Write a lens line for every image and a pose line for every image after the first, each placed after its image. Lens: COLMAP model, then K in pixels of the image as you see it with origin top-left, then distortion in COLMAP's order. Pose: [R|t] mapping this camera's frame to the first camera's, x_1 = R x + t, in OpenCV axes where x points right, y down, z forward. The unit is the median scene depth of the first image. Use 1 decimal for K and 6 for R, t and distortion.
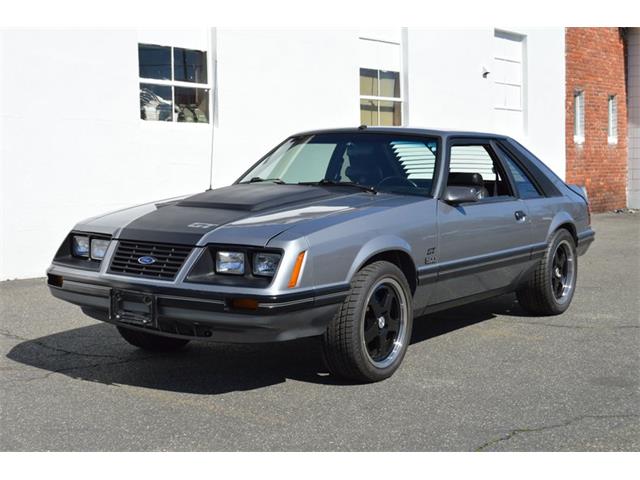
lens RADIAL K [[1029.8, 0, 320.0], [0, 1029.8, 240.0], [0, 0, 1]] dist [-0.053223, -0.031293]
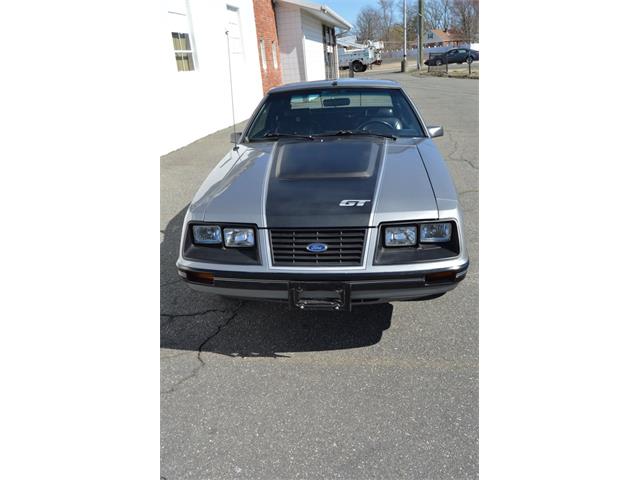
lens RADIAL K [[479.2, 0, 320.0], [0, 479.2, 240.0], [0, 0, 1]] dist [-0.083102, -0.000318]
pose [[0.873115, -0.218277, 0.435919, -0.260332], [0.096826, 0.953995, 0.283757, -0.085634], [-0.477802, -0.205544, 0.854083, 0.413821]]
